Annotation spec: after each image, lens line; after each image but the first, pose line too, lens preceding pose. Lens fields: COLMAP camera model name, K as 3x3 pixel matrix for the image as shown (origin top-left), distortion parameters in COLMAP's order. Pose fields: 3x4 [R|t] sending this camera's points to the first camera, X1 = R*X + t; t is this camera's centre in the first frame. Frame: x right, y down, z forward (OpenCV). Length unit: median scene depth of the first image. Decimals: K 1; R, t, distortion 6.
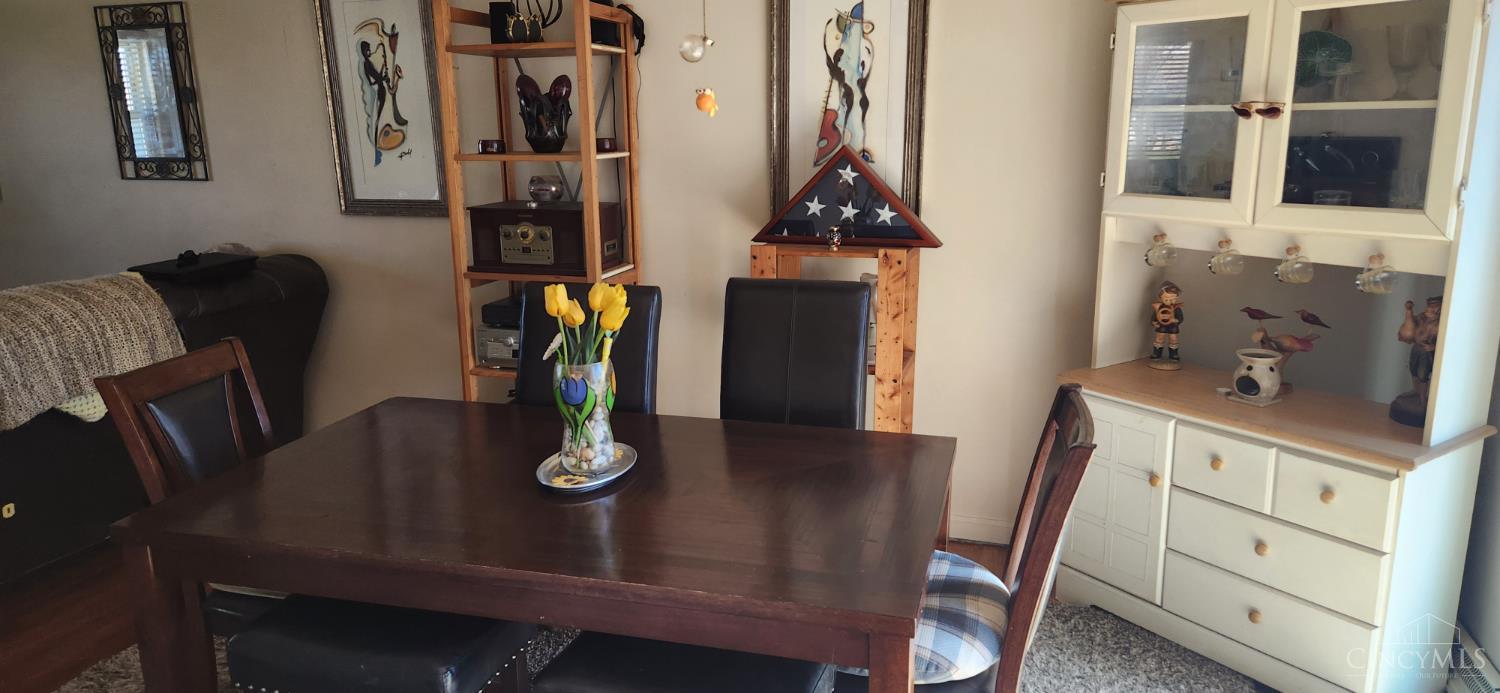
lens RADIAL K [[1003.9, 0, 749.0], [0, 1003.9, 348.2], [0, 0, 1]] dist [0.048672, -0.002713]
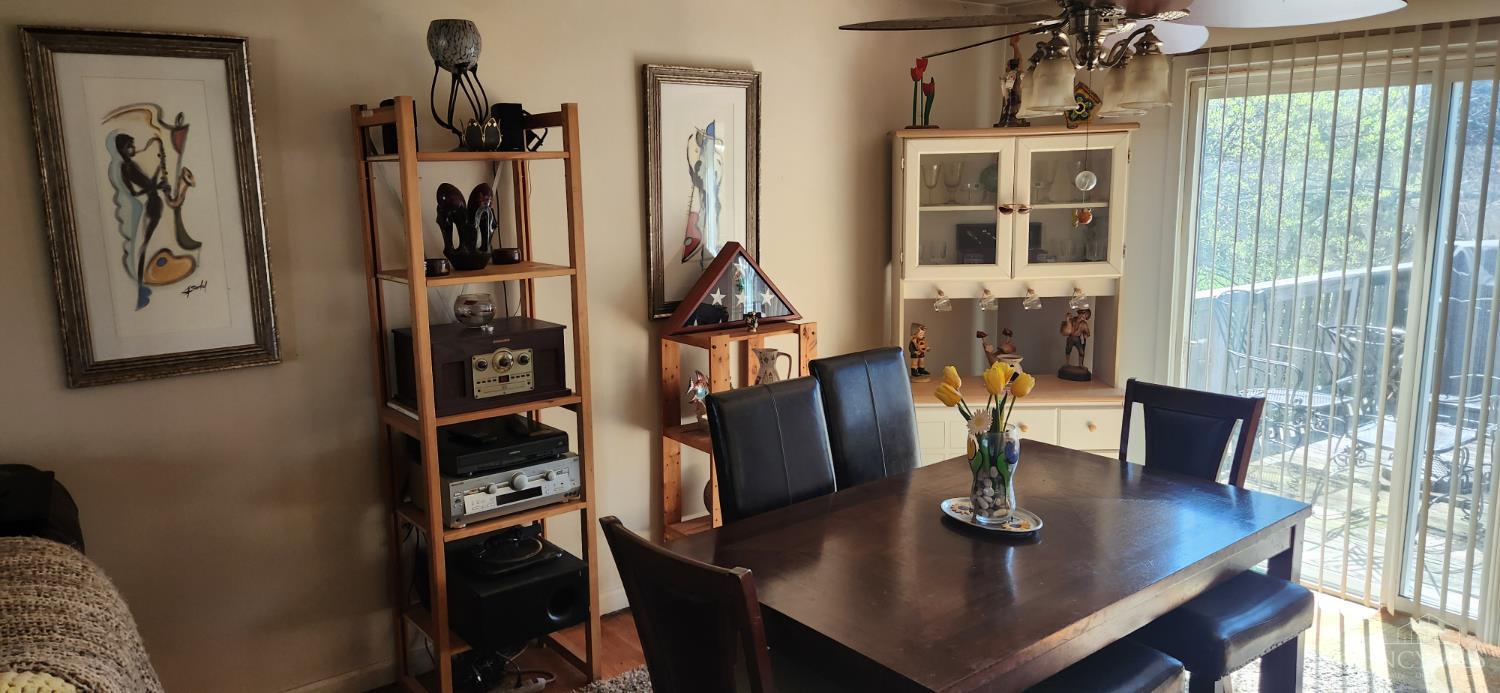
lens RADIAL K [[1003.9, 0, 746.9], [0, 1003.9, 340.7], [0, 0, 1]] dist [0.048672, -0.002713]
pose [[0.579982, -0.134010, 0.803531, -0.719417], [0.195317, 0.980481, 0.022544, -0.097378], [-0.790868, 0.143868, 0.594835, 0.269471]]
